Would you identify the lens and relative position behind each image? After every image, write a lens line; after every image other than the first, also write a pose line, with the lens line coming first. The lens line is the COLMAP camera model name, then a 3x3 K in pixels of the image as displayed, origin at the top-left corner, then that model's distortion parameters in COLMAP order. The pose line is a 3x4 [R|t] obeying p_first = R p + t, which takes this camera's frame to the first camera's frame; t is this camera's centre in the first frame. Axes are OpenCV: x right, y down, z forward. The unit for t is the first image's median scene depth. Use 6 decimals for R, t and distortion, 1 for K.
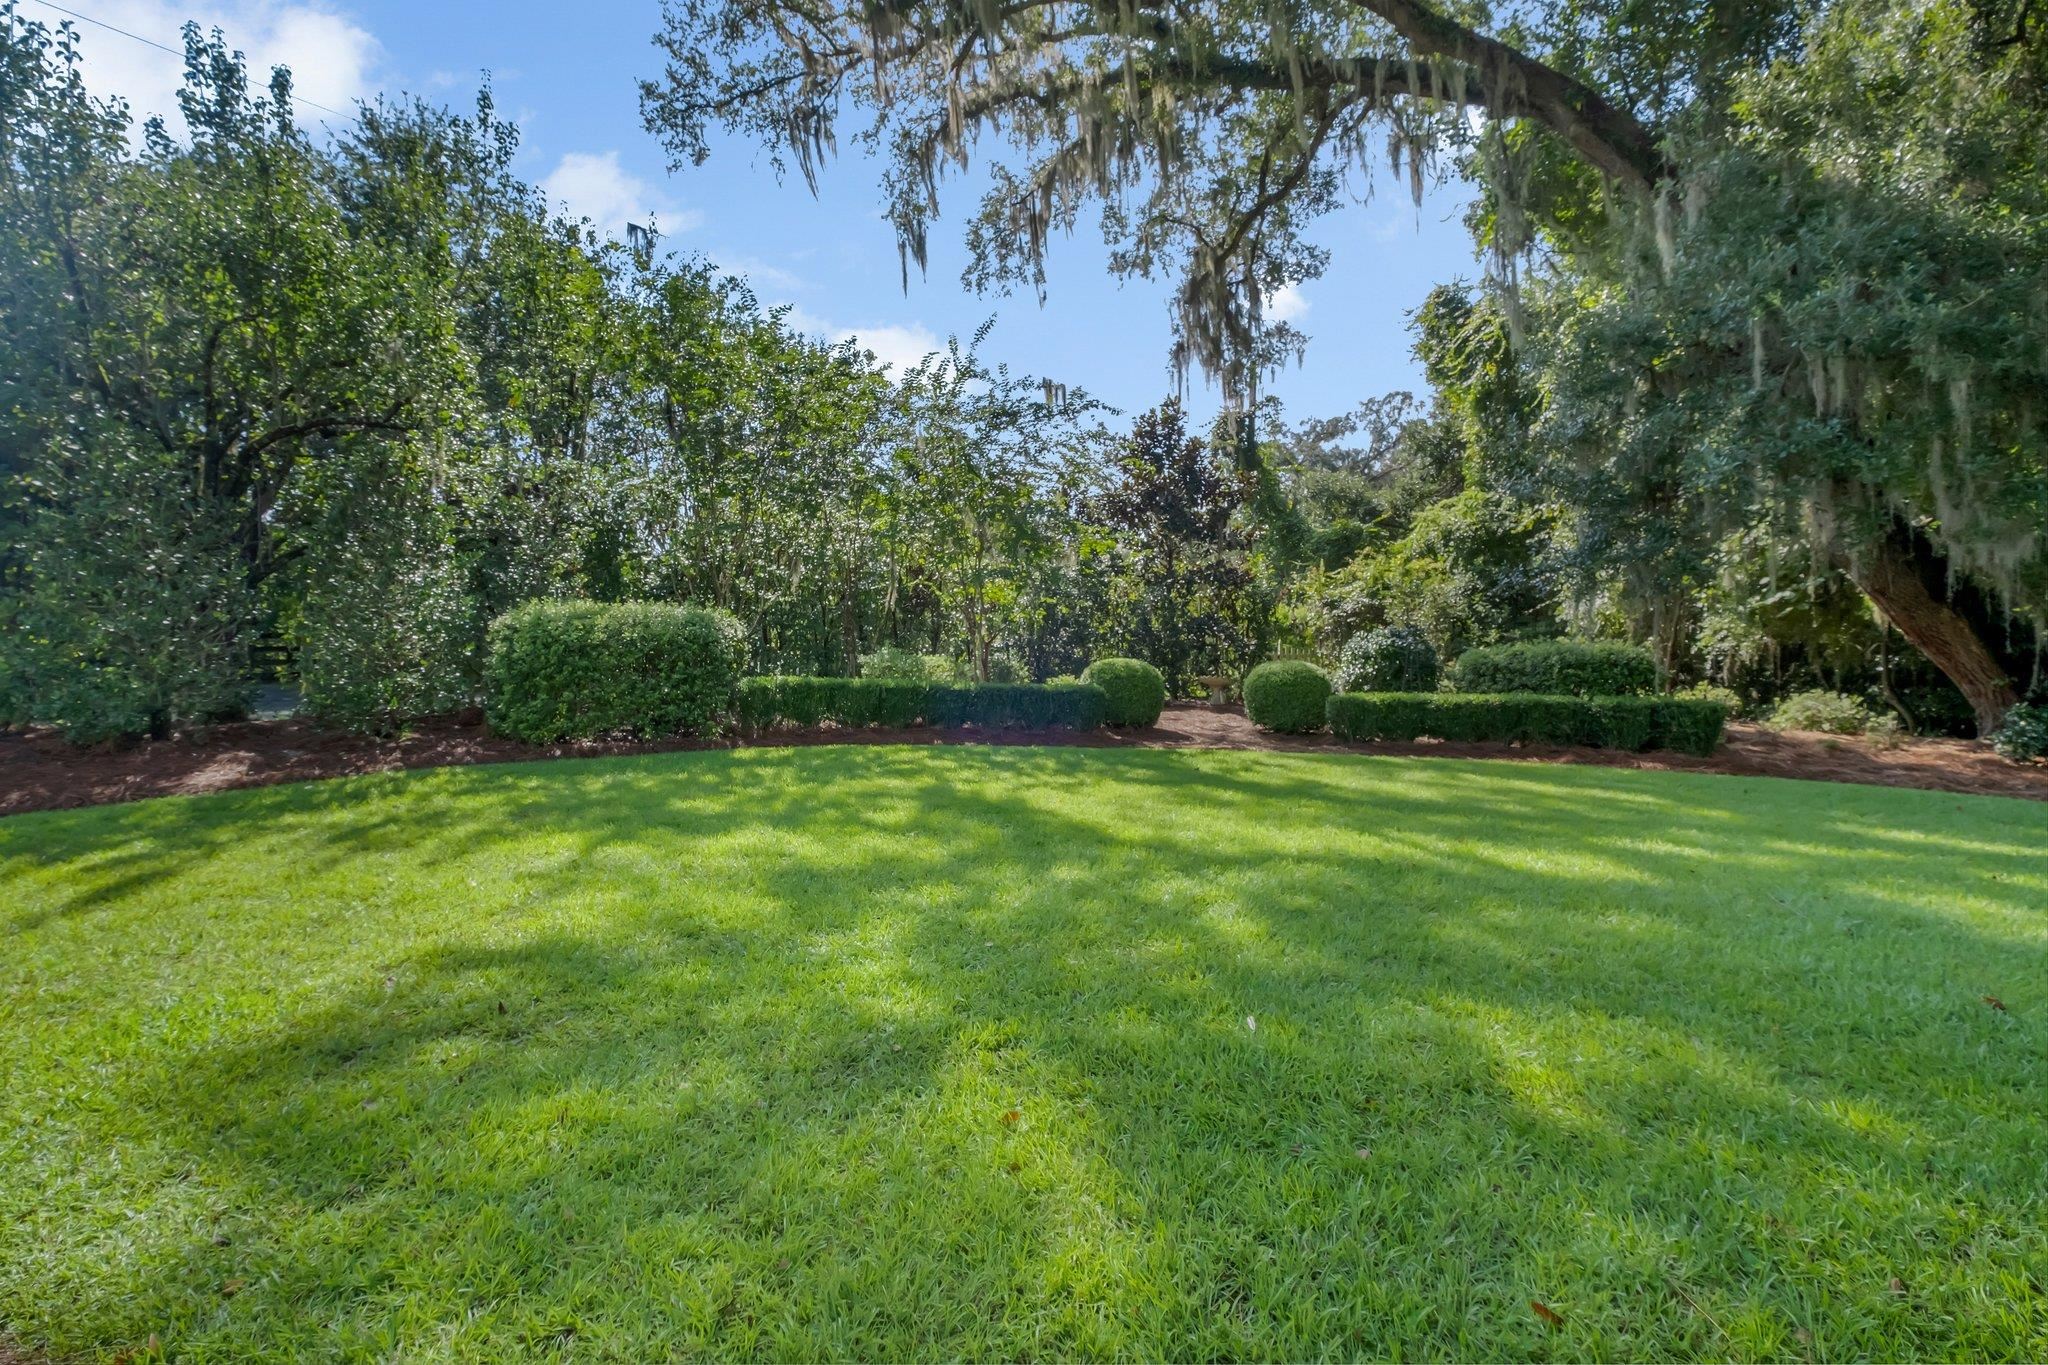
lens RADIAL K [[929.5, 0, 1026.9], [0, 929.5, 681.5], [0, 0, 1]] dist [0.002562, 0.000164]
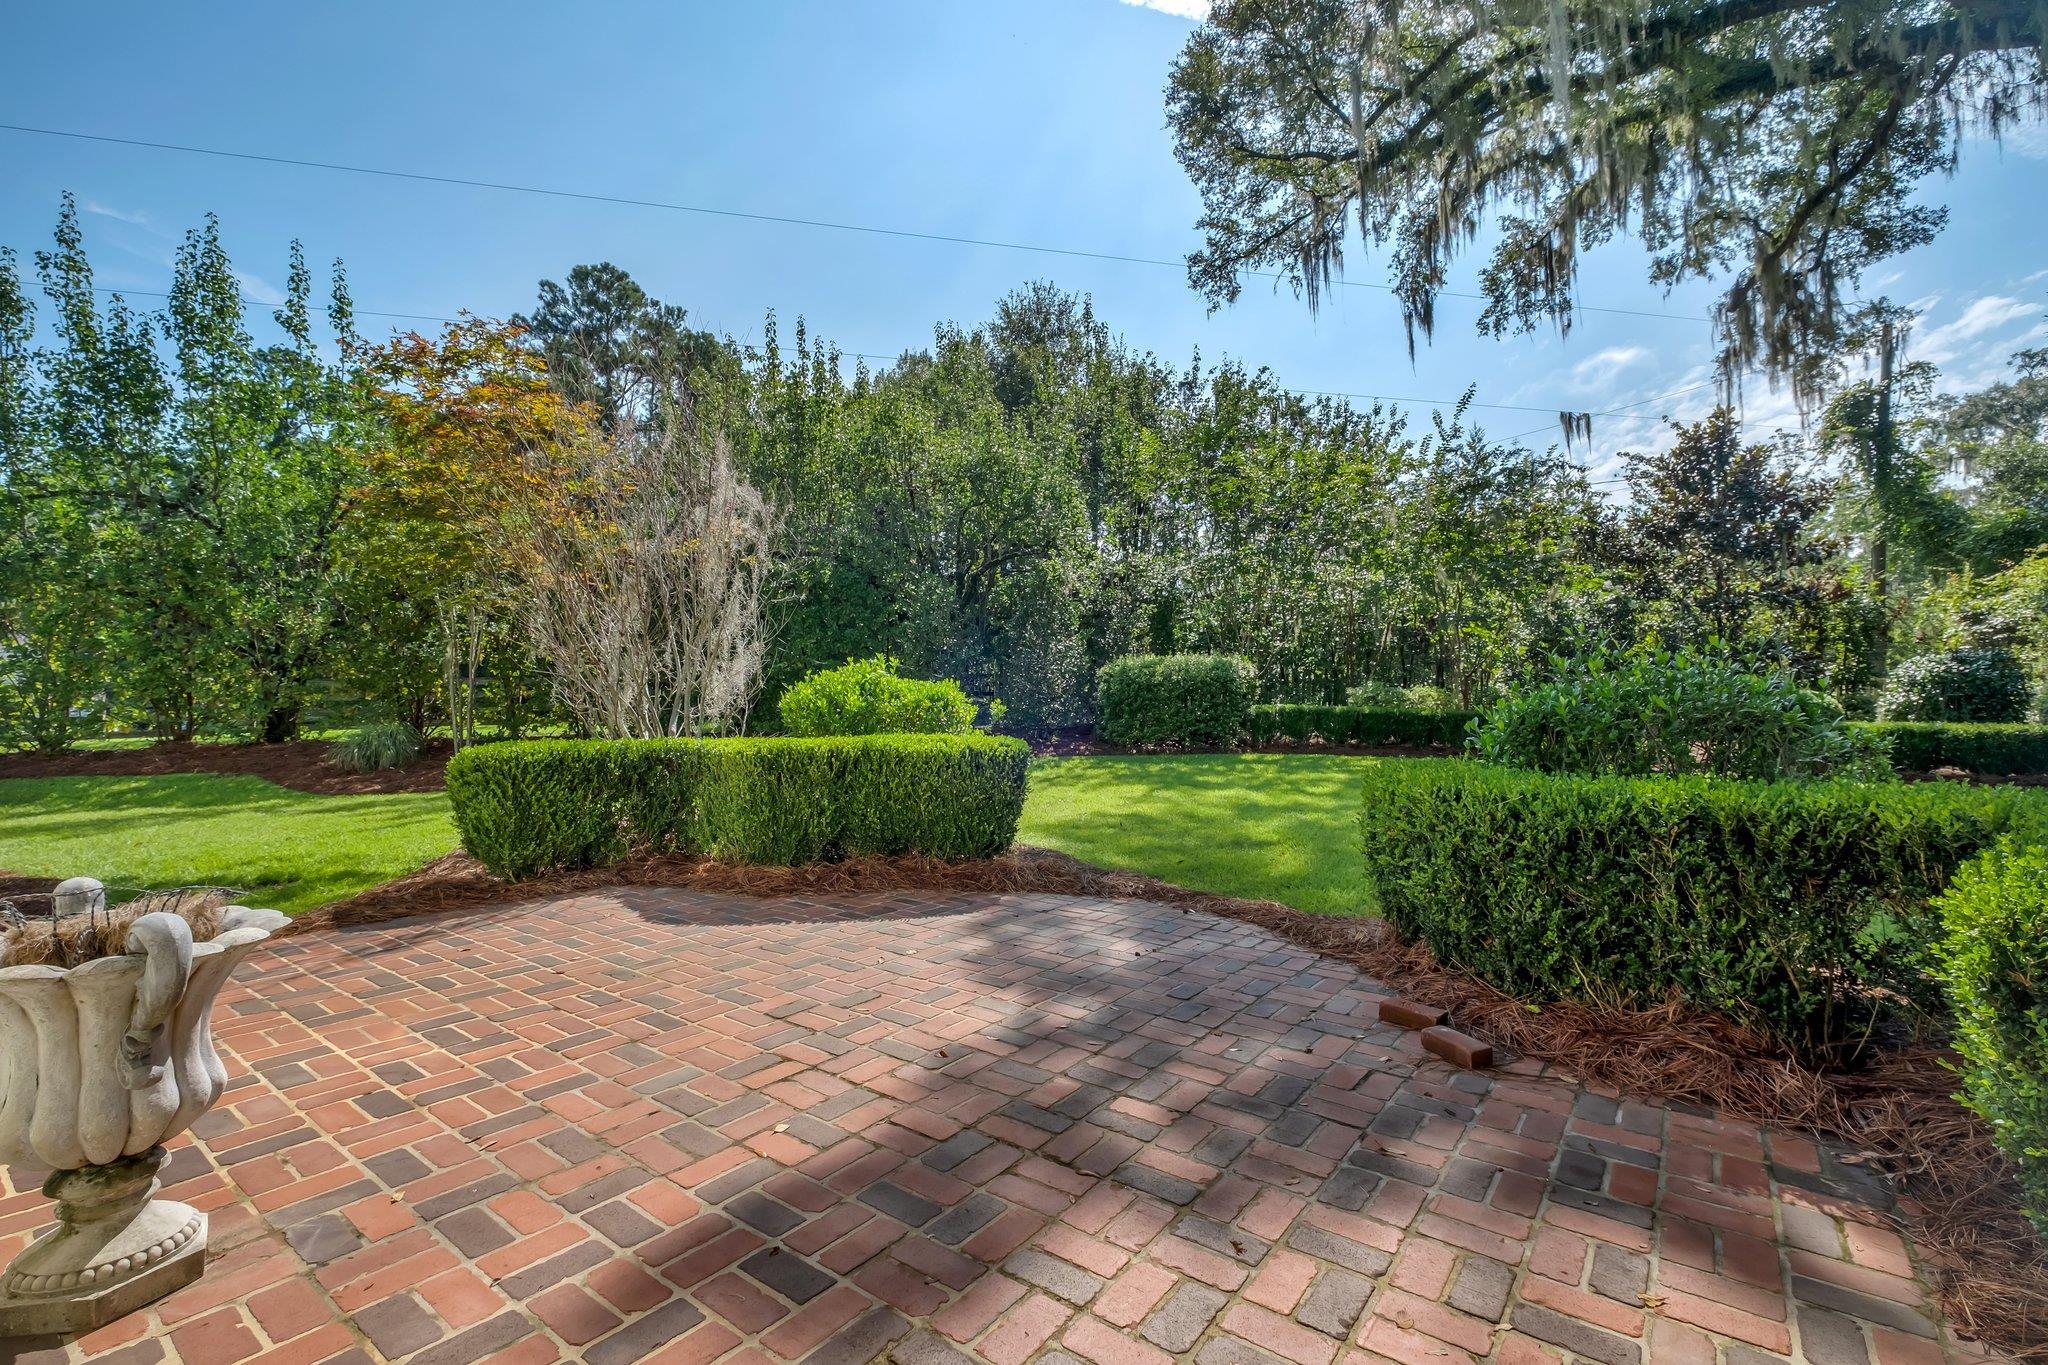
lens RADIAL K [[929.5, 0, 1021.3], [0, 929.5, 689.1], [0, 0, 1]] dist [0.002562, 0.000164]
pose [[0.835852, -0.007815, -0.548899, 0.102823], [-0.004518, 0.999767, -0.021114, 0.001804], [0.548936, 0.020128, 0.835622, -0.216186]]
